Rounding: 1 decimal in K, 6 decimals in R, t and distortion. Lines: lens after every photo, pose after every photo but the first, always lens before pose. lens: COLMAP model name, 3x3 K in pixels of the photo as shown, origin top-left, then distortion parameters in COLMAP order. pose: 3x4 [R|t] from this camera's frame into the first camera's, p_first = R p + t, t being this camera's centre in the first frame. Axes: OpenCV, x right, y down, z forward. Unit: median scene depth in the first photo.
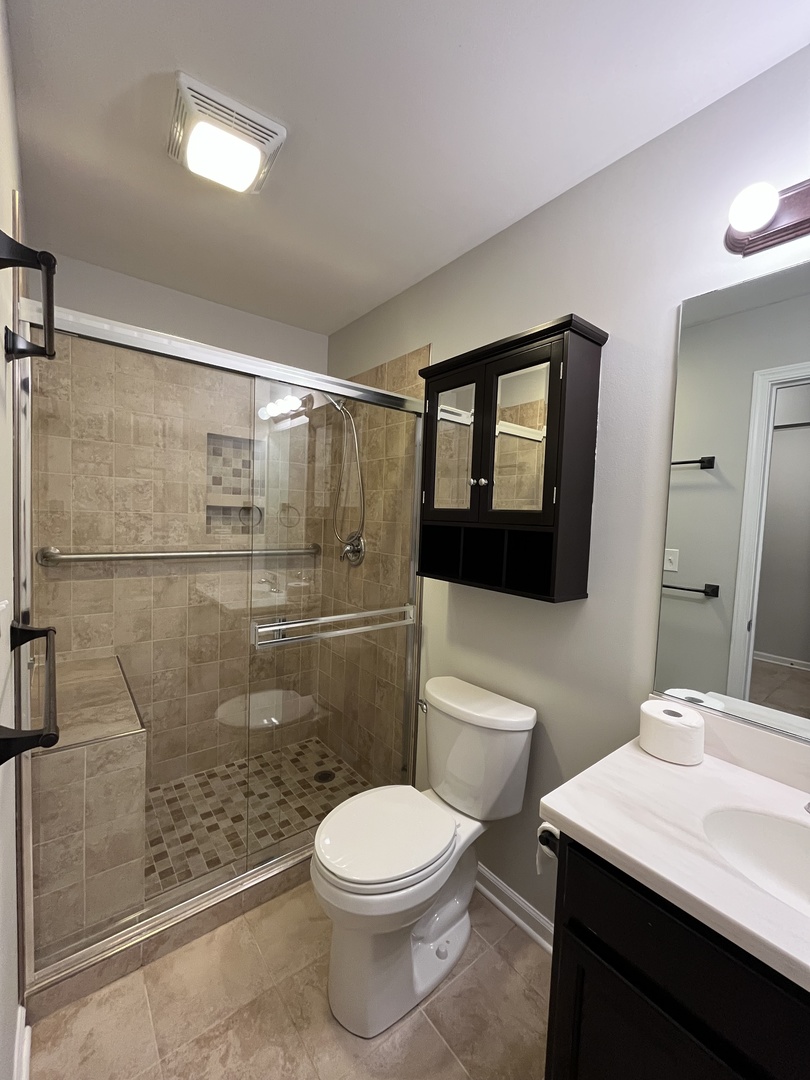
lens RADIAL K [[437.3, 0, 405.4], [0, 437.3, 536.1], [0, 0, 1]] dist [-0.005847, 0.000789]
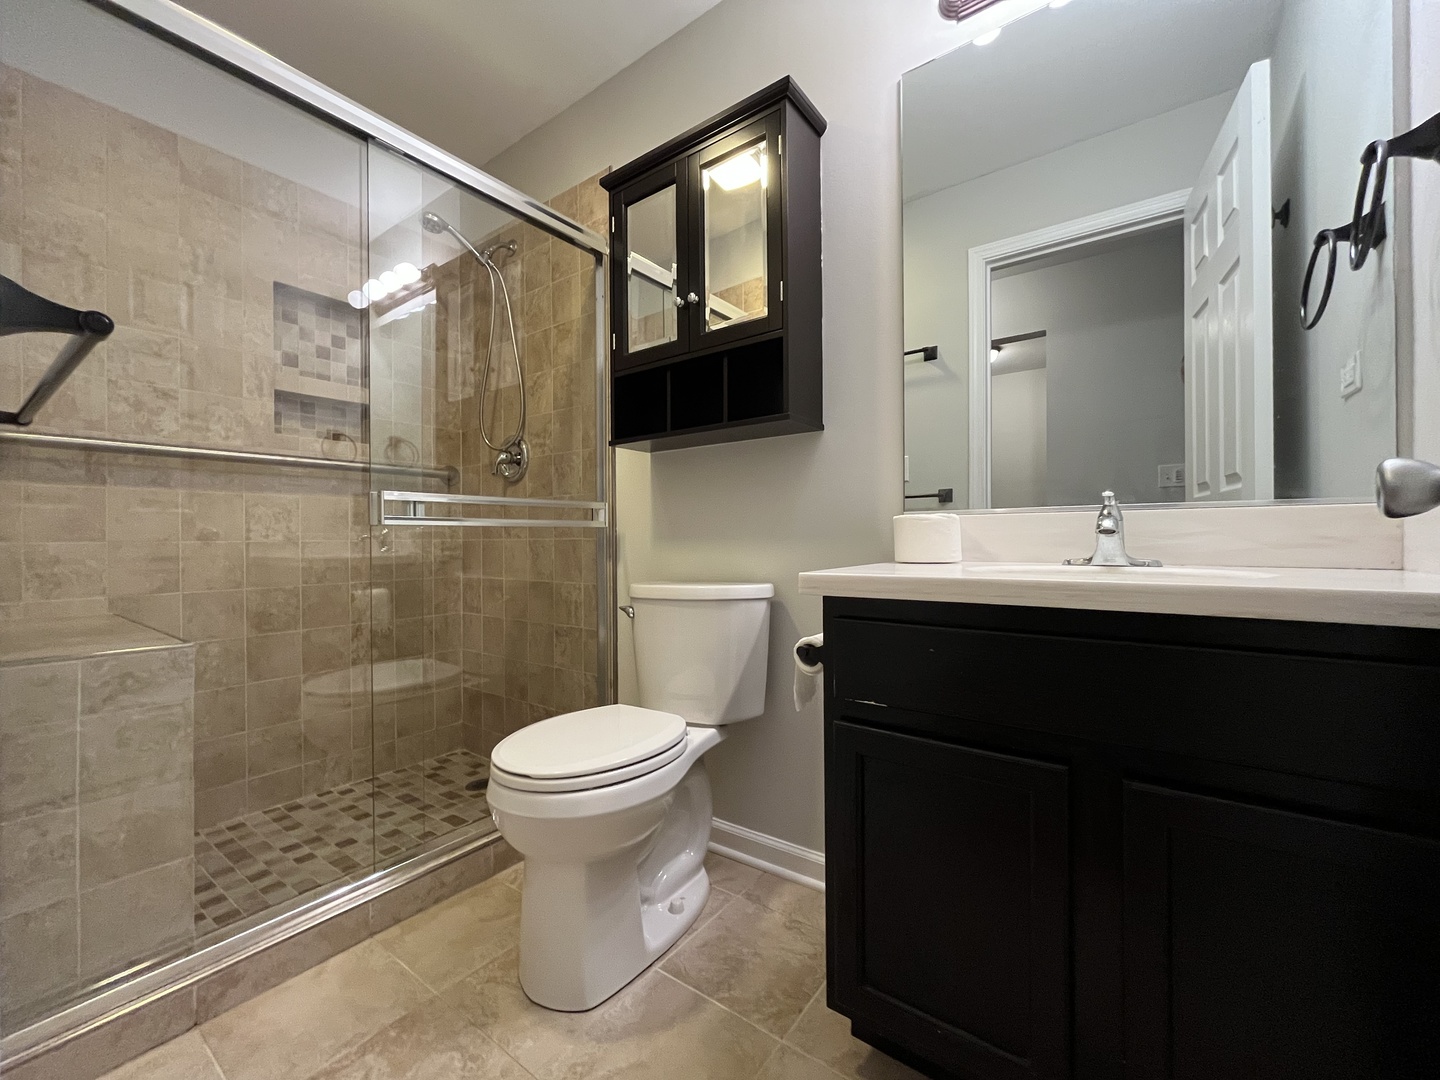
lens RADIAL K [[583.1, 0, 719.9], [0, 583.1, 534.0], [0, 0, 1]] dist [-0.005847, 0.000789]
pose [[0.963924, -0.045440, 0.262270, -0.061615], [0.058752, 0.997340, -0.043134, 0.297800], [-0.259612, 0.056987, 0.964030, -0.011338]]
